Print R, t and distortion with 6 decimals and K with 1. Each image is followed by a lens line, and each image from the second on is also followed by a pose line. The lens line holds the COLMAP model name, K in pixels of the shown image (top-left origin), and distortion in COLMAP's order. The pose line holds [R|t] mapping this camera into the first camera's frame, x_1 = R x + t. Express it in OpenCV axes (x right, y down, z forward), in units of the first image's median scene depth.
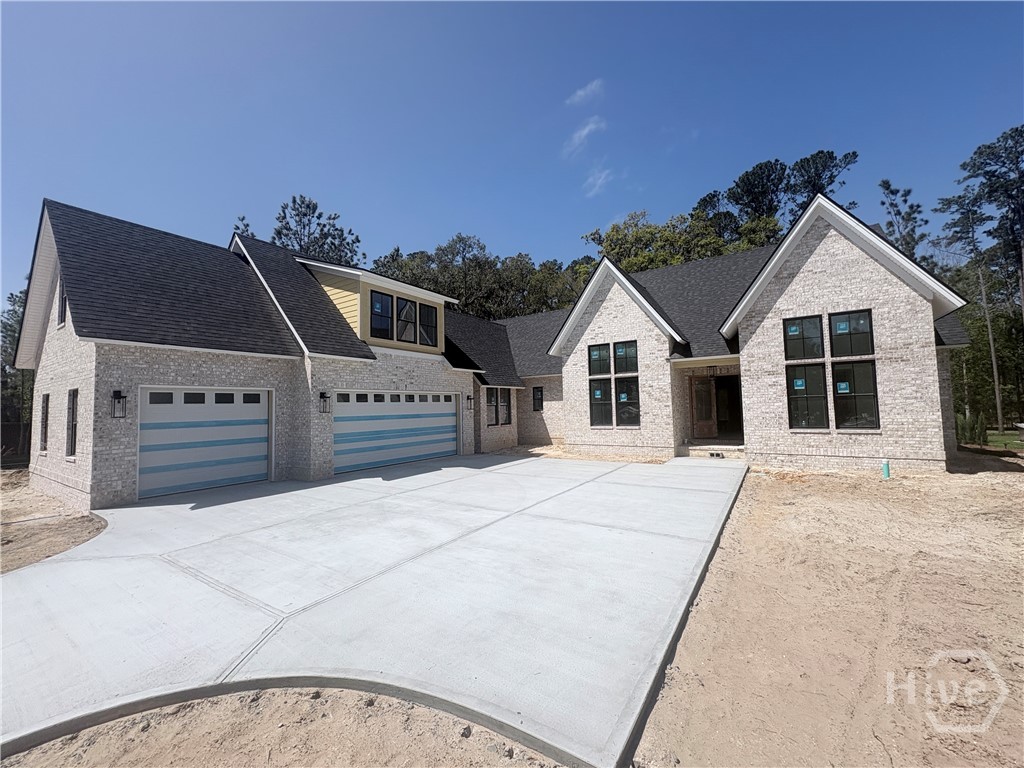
lens RADIAL K [[407.1, 0, 510.5], [0, 407.1, 385.1], [0, 0, 1]] dist [0.002214, 0.000049]
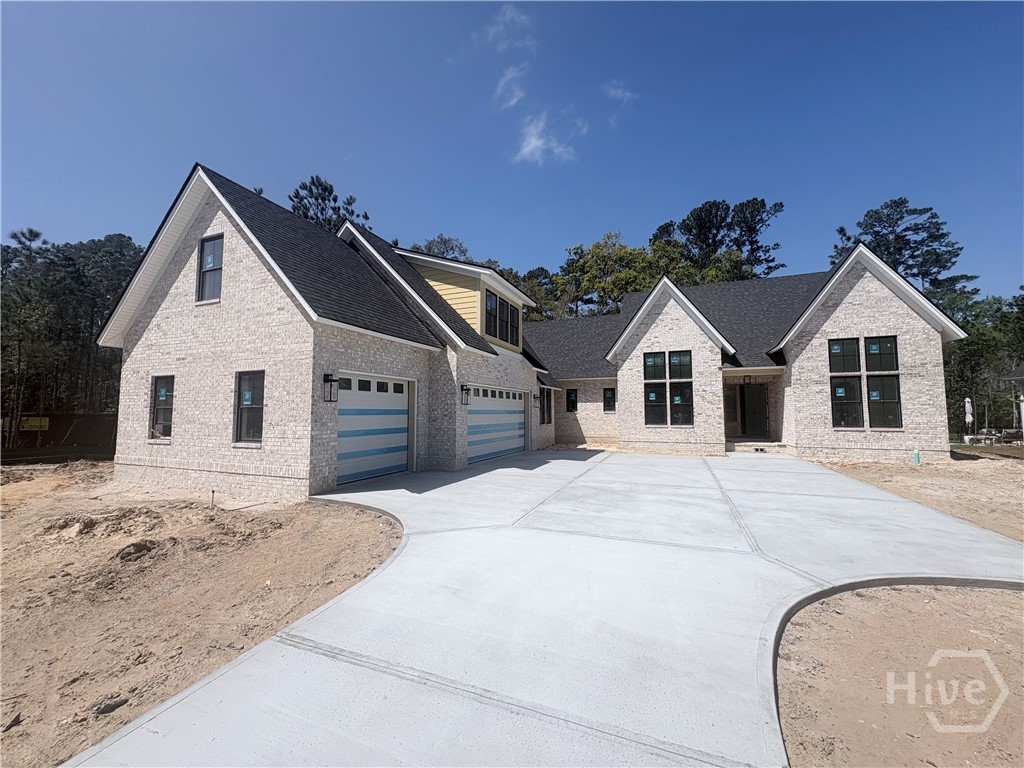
lens RADIAL K [[407.0, 0, 513.5], [0, 407.0, 386.8], [0, 0, 1]] dist [0.002273, -0.000010]
pose [[0.979571, 0.034442, 0.198126, -0.444650], [-0.032459, 0.999385, -0.013252, 0.026534], [-0.198461, 0.006550, 0.980087, -0.026246]]
